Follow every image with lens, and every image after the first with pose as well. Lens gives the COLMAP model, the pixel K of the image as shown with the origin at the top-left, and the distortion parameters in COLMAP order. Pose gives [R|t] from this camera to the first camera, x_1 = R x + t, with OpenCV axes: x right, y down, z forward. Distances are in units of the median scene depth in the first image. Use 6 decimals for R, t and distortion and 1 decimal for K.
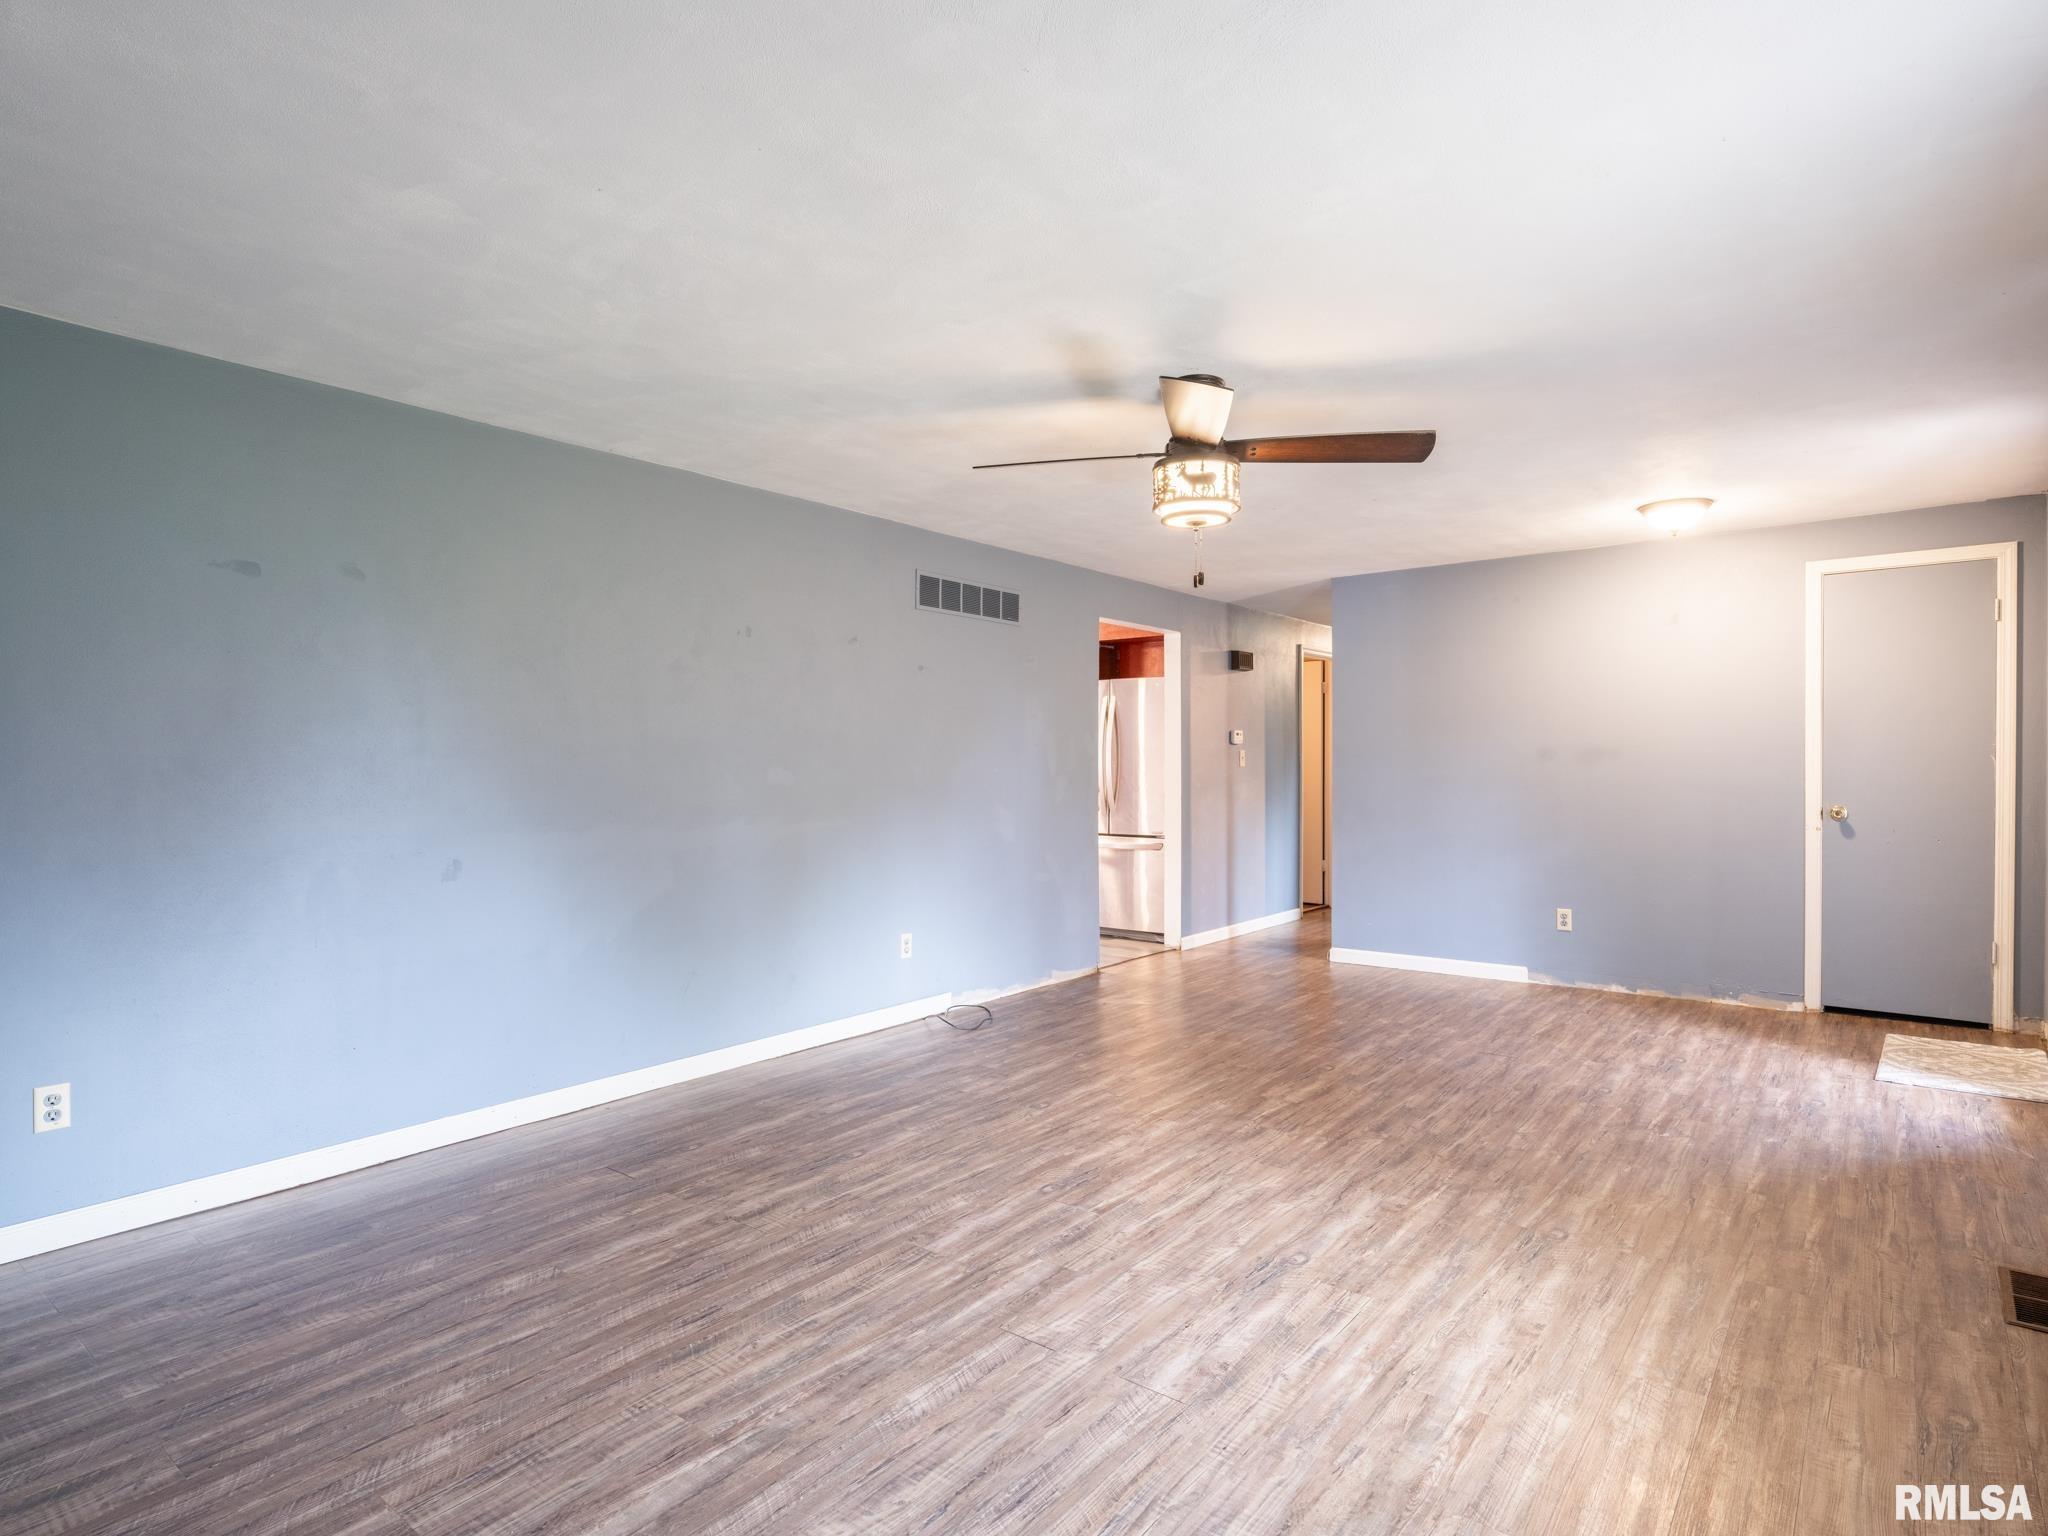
lens RADIAL K [[1106.0, 0, 1022.6], [0, 1106.0, 782.5], [0, 0, 1]] dist [0.006354, -0.004313]
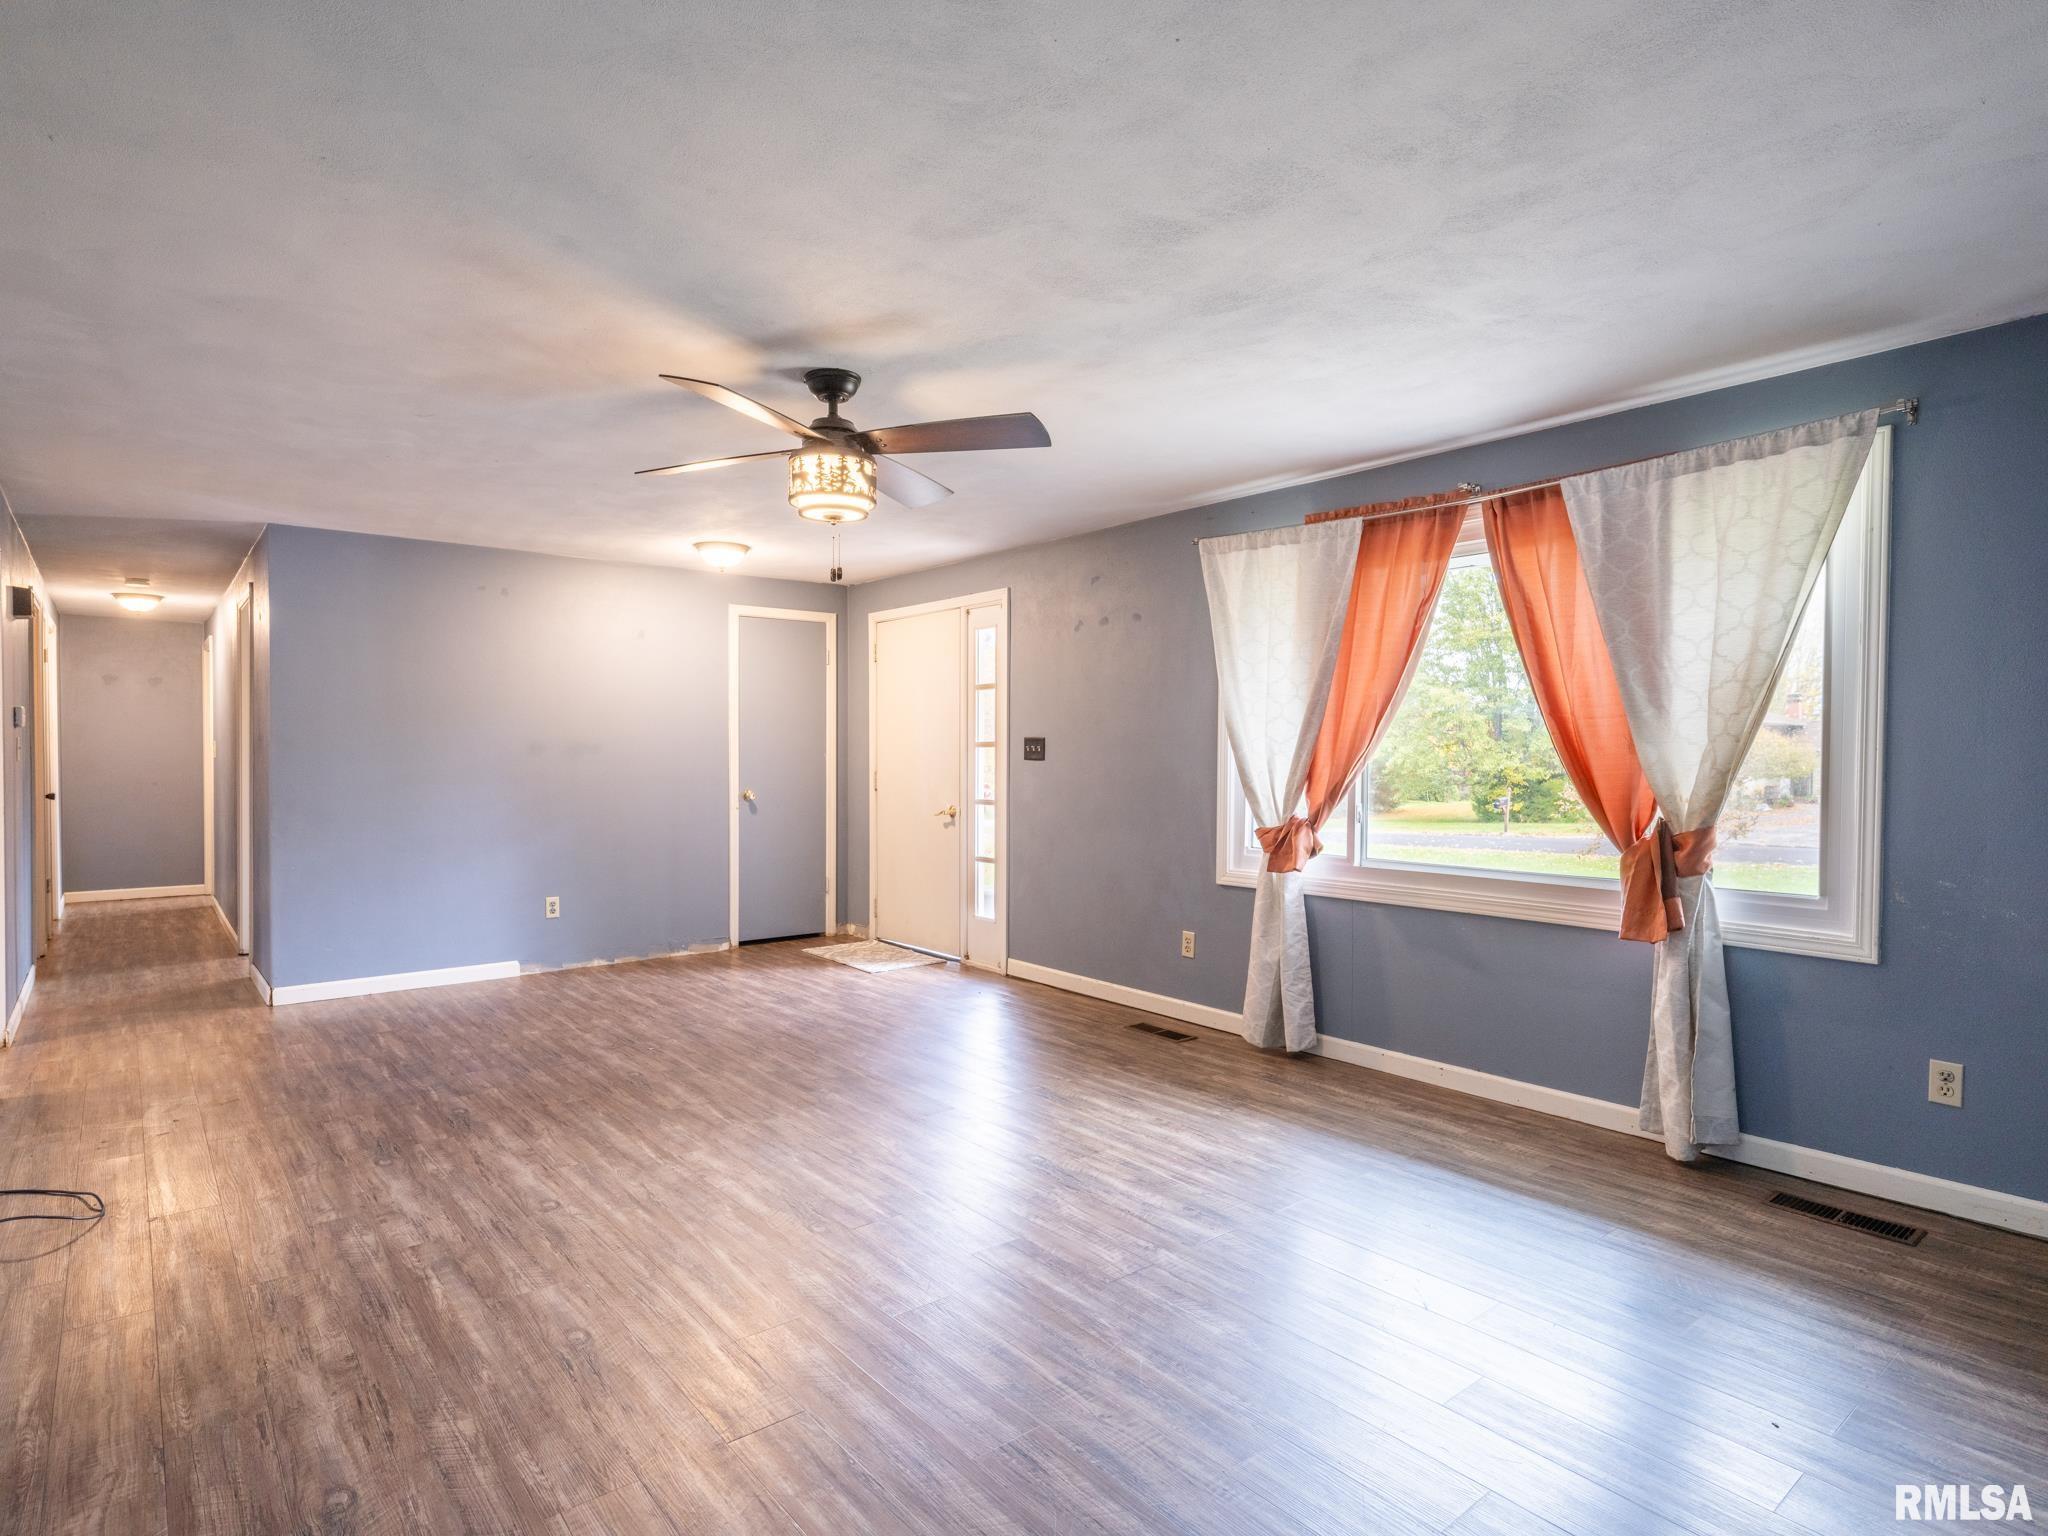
lens RADIAL K [[1106.0, 0, 1025.3], [0, 1106.0, 782.9], [0, 0, 1]] dist [0.006354, -0.004313]
pose [[0.206523, -0.019559, 0.978246, -0.742366], [0.015100, 0.999745, 0.016801, -0.007693], [-0.978325, 0.011301, 0.206765, 0.586226]]
